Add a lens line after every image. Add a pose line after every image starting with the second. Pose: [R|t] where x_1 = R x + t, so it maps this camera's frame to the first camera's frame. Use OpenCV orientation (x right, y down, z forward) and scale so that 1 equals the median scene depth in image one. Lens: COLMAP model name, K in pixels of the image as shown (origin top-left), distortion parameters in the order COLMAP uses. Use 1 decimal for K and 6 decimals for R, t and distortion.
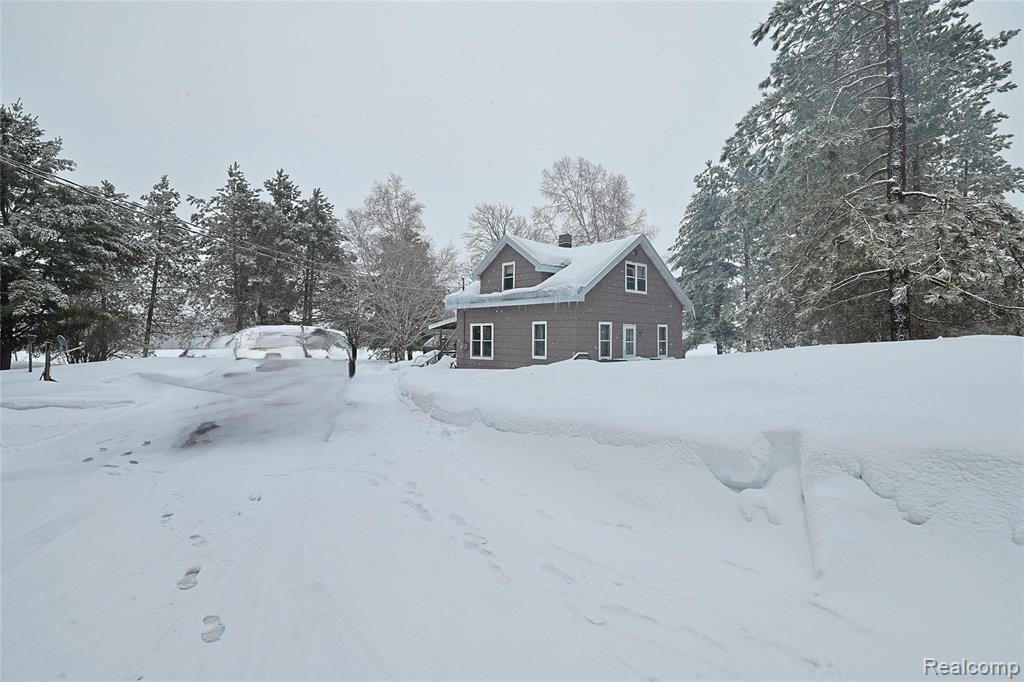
lens RADIAL K [[467.0, 0, 517.6], [0, 467.0, 338.1], [0, 0, 1]] dist [-0.036361, 0.014624]
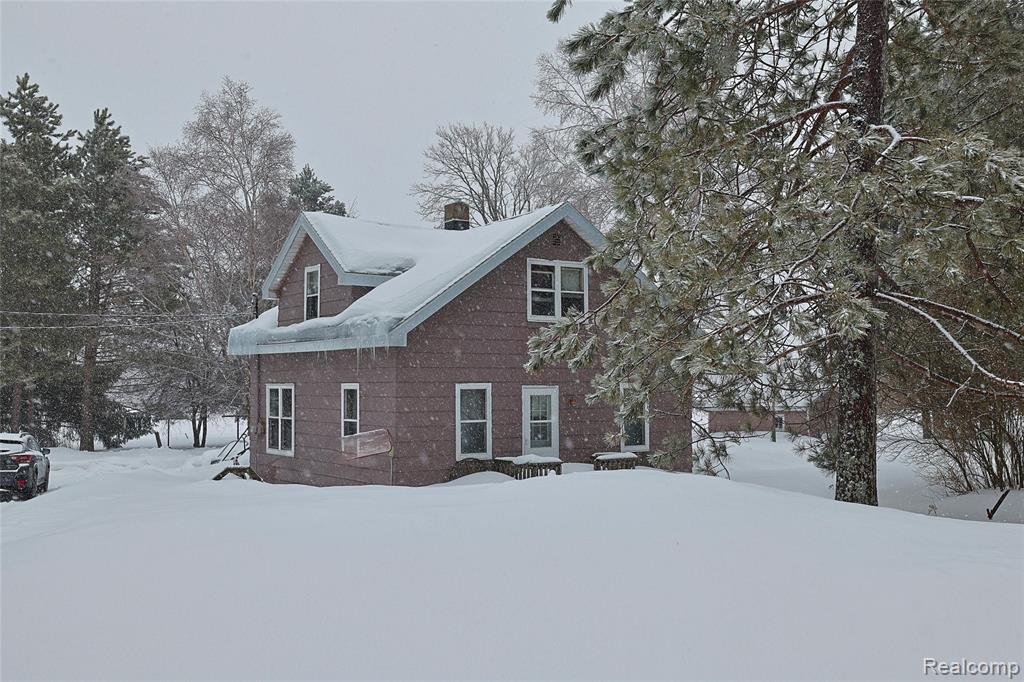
lens RADIAL K [[958.7, 0, 510.8], [0, 958.7, 346.6], [0, 0, 1]] dist [0.064533, 0.000000]
pose [[0.992769, -0.014307, -0.119182, 0.298685], [0.009702, 0.999187, -0.039133, -0.028753], [0.119645, 0.037693, 0.992101, -0.012201]]
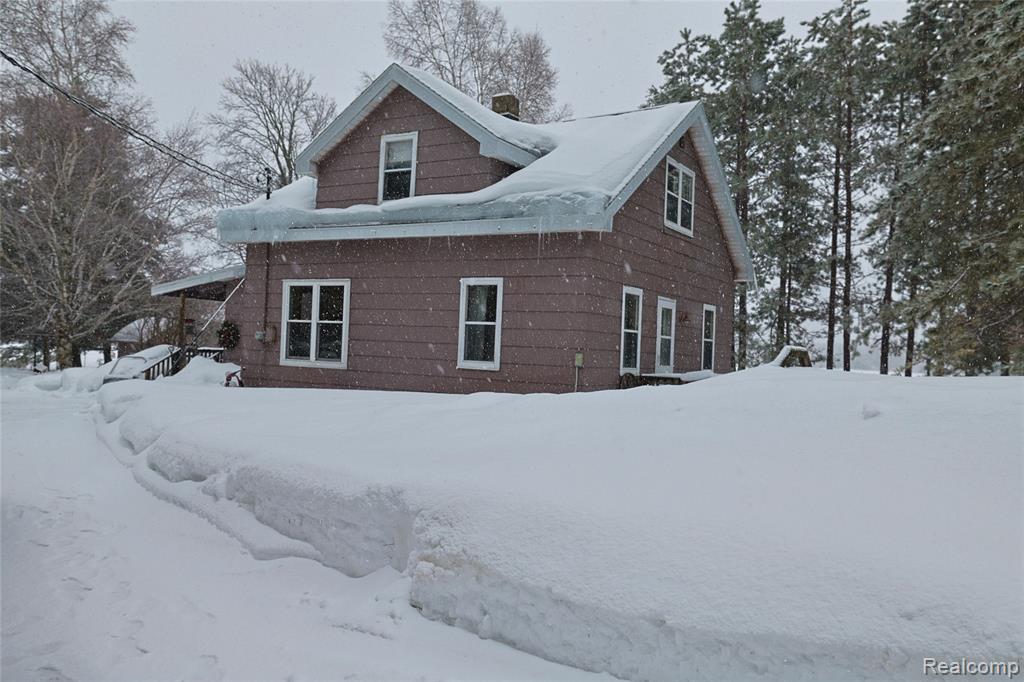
lens RADIAL K [[789.8, 0, 504.7], [0, 789.8, 346.3], [0, 0, 1]] dist [0.037842, 0.008342]
pose [[0.960157, 0.037681, 0.276908, -0.108713], [-0.039329, 0.999226, 0.000395, 0.020448], [-0.276679, -0.011270, 0.960896, 0.277260]]
